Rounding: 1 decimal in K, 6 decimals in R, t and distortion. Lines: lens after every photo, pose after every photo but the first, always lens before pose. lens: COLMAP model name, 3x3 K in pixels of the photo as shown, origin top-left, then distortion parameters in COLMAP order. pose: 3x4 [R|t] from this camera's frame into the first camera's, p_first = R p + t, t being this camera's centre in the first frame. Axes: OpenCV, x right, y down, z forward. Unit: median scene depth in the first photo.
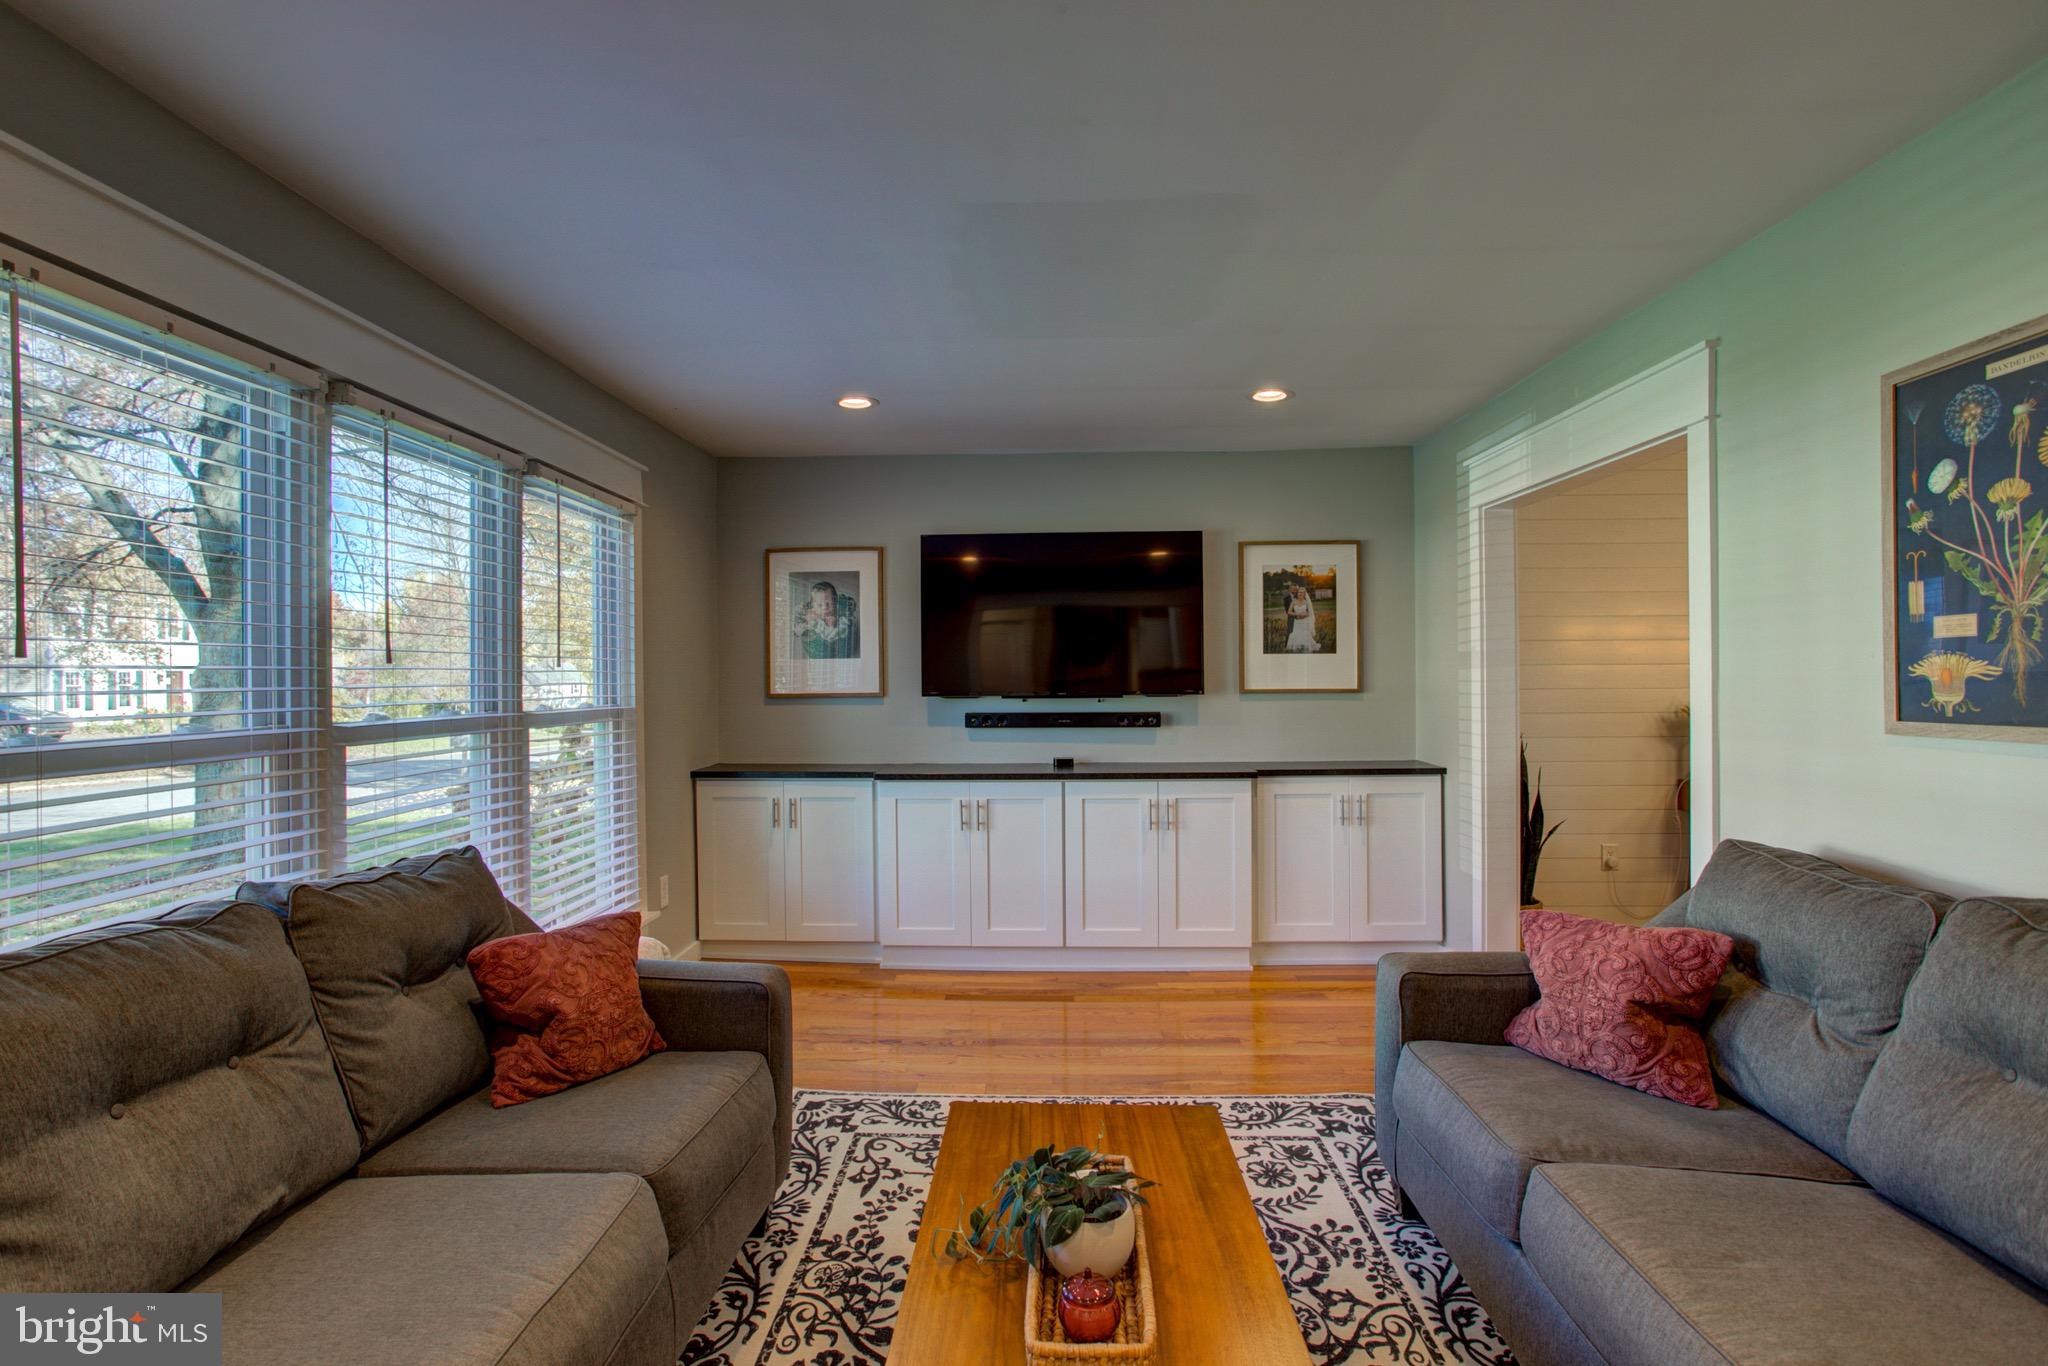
lens RADIAL K [[983.6, 0, 1009.9], [0, 983.6, 675.0], [0, 0, 1]] dist [-0.043385, 0.027517]
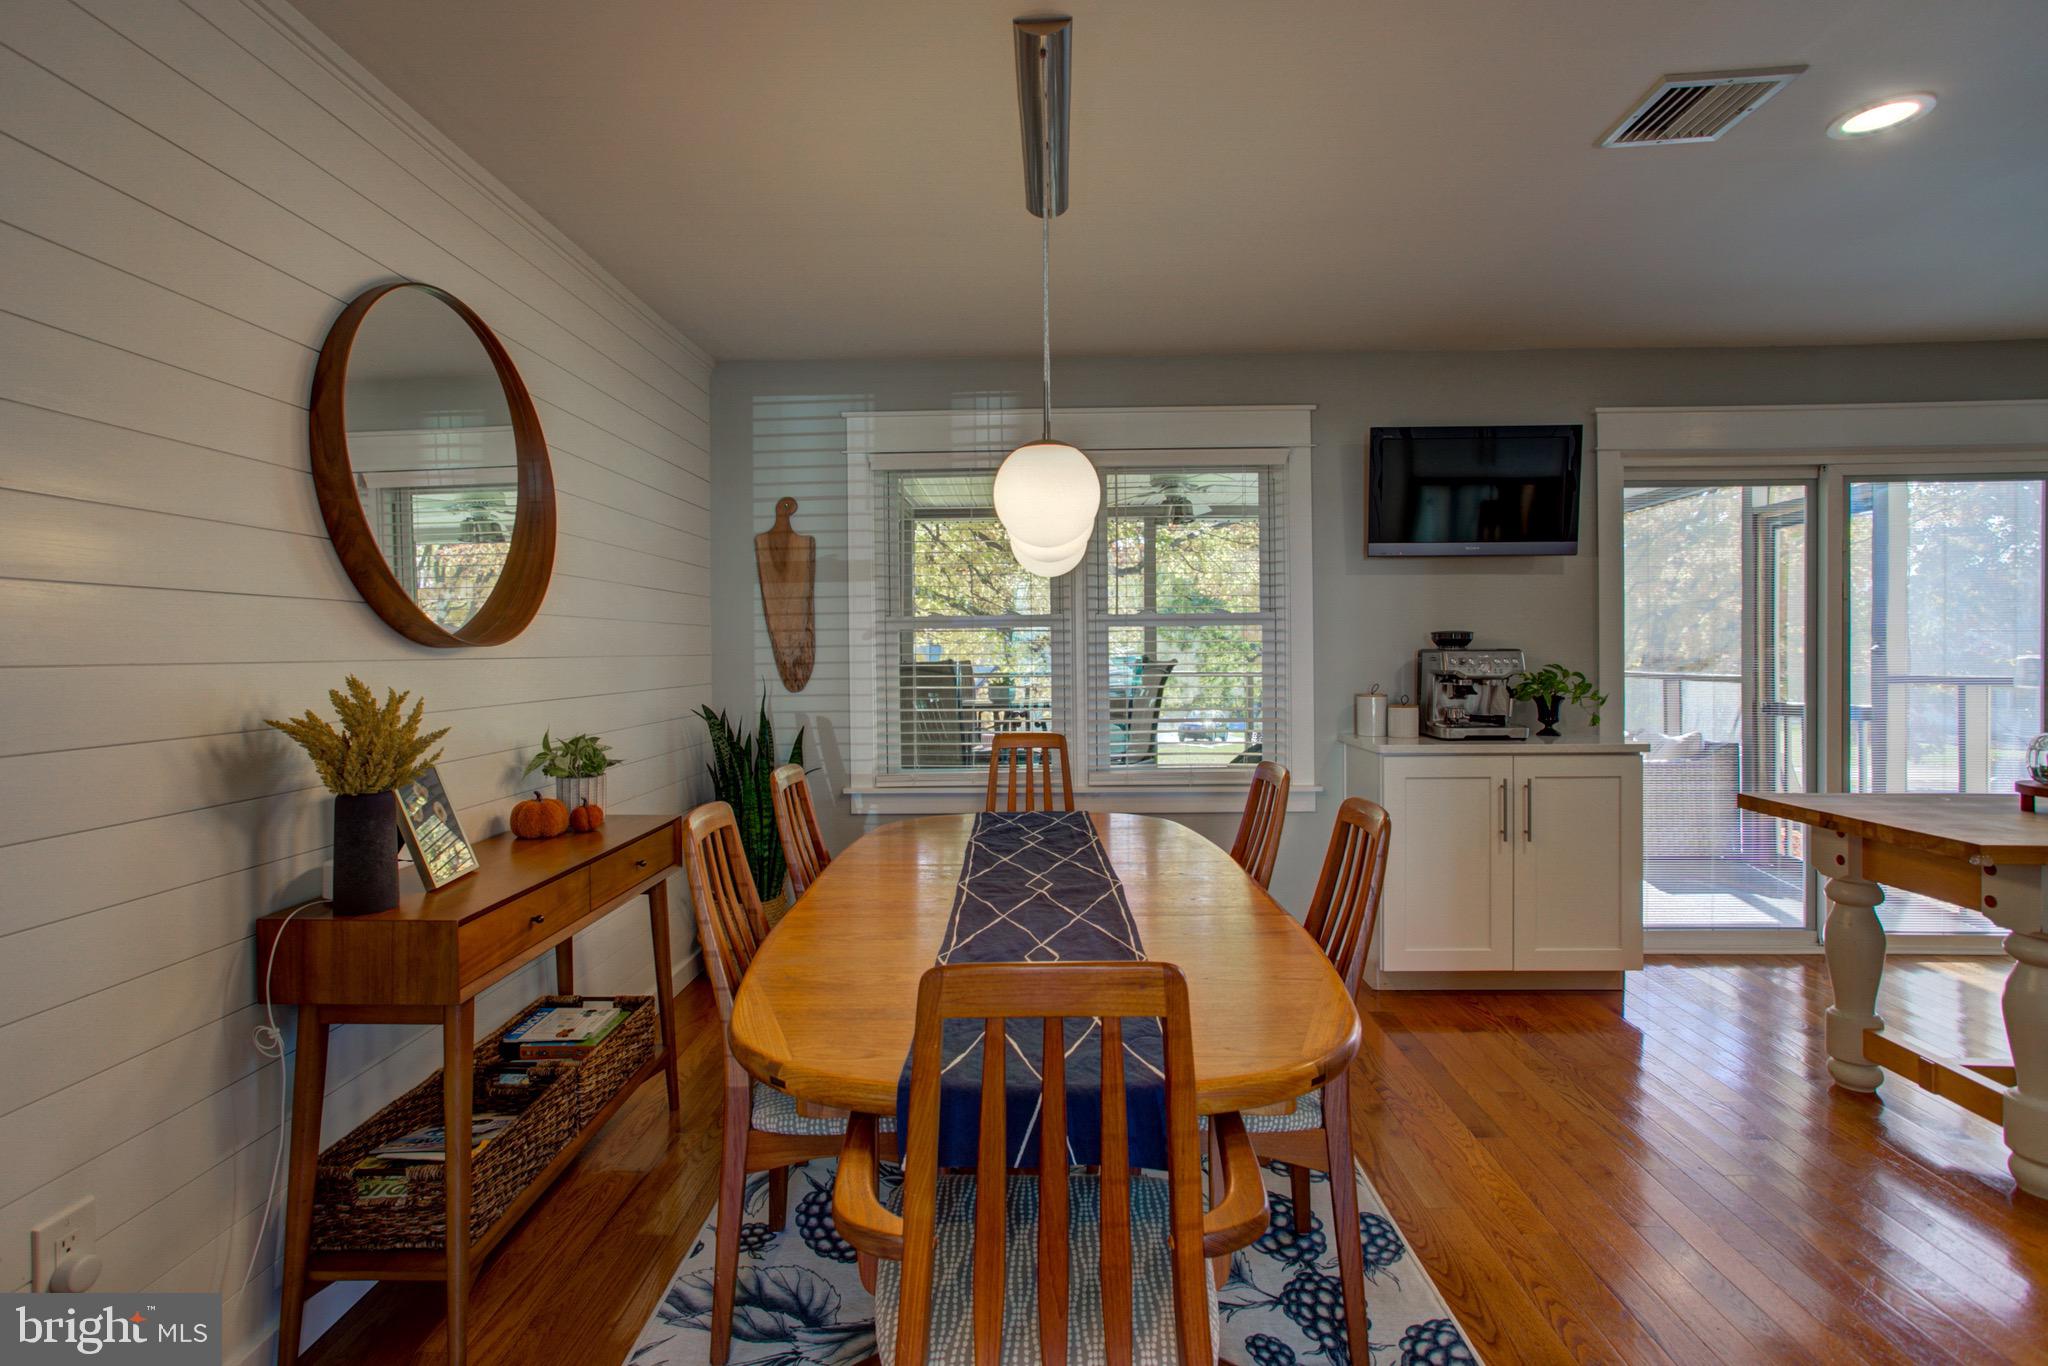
lens RADIAL K [[992.5, 0, 996.3], [0, 992.5, 651.1], [0, 0, 1]] dist [-0.048467, 0.026821]
pose [[0.015227, 0.001991, 0.999882, 0.615737], [0.009235, 0.999955, -0.002132, 0.023426], [-0.999841, 0.009266, 0.015208, 1.321403]]
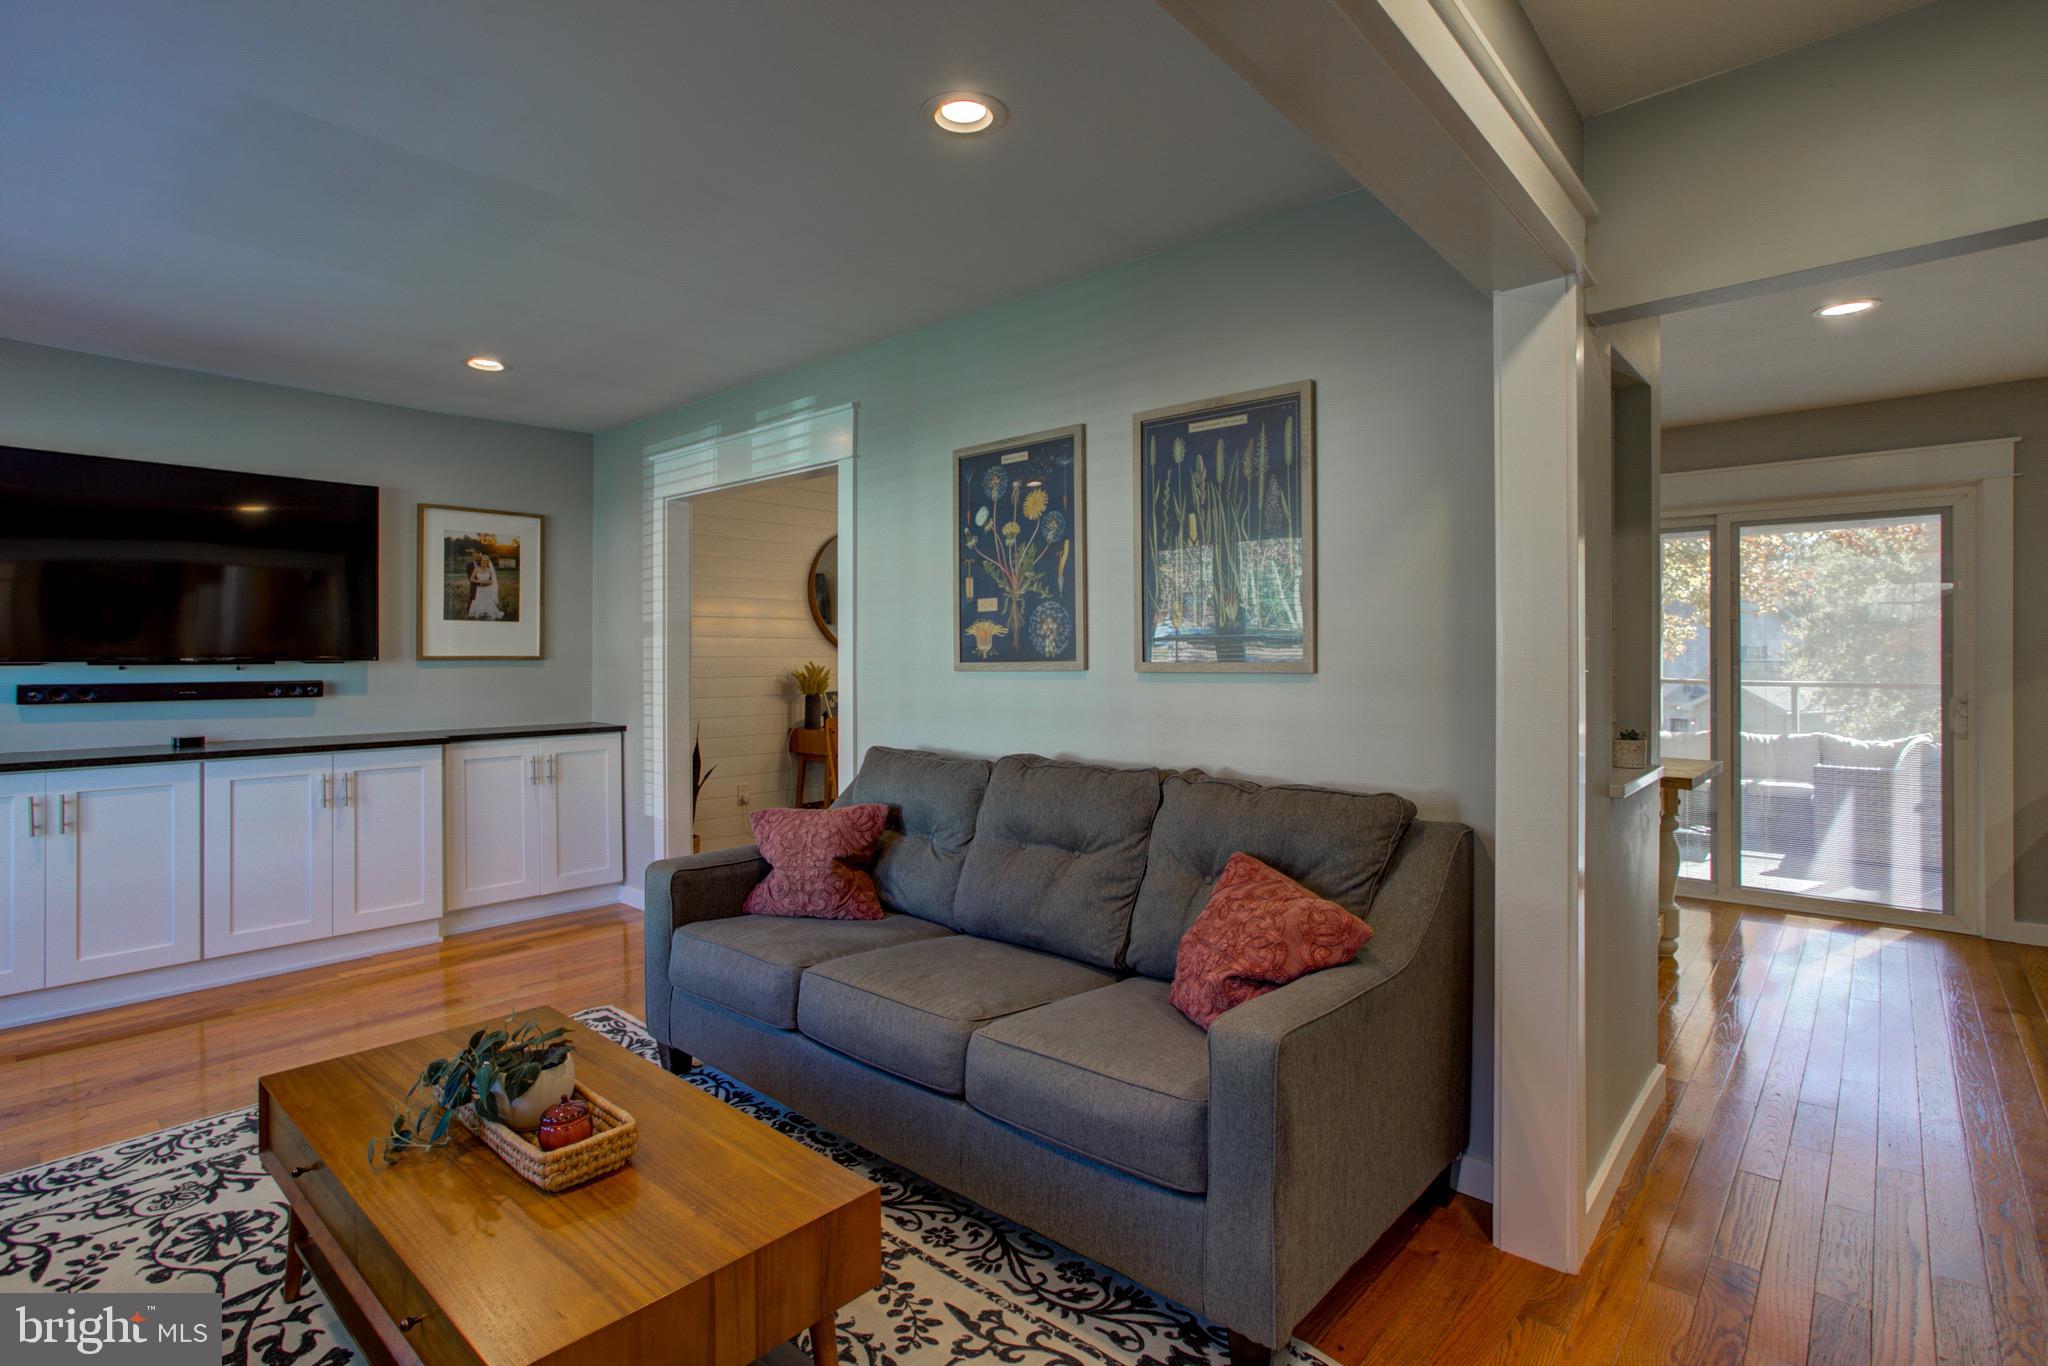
lens RADIAL K [[992.5, 0, 996.3], [0, 992.5, 651.1], [0, 0, 1]] dist [-0.048467, 0.026821]
pose [[0.640663, 0.010106, 0.767755, -0.259555], [-0.001706, 0.999930, -0.011739, 0.037645], [-0.767820, 0.006211, 0.640635, -0.095362]]
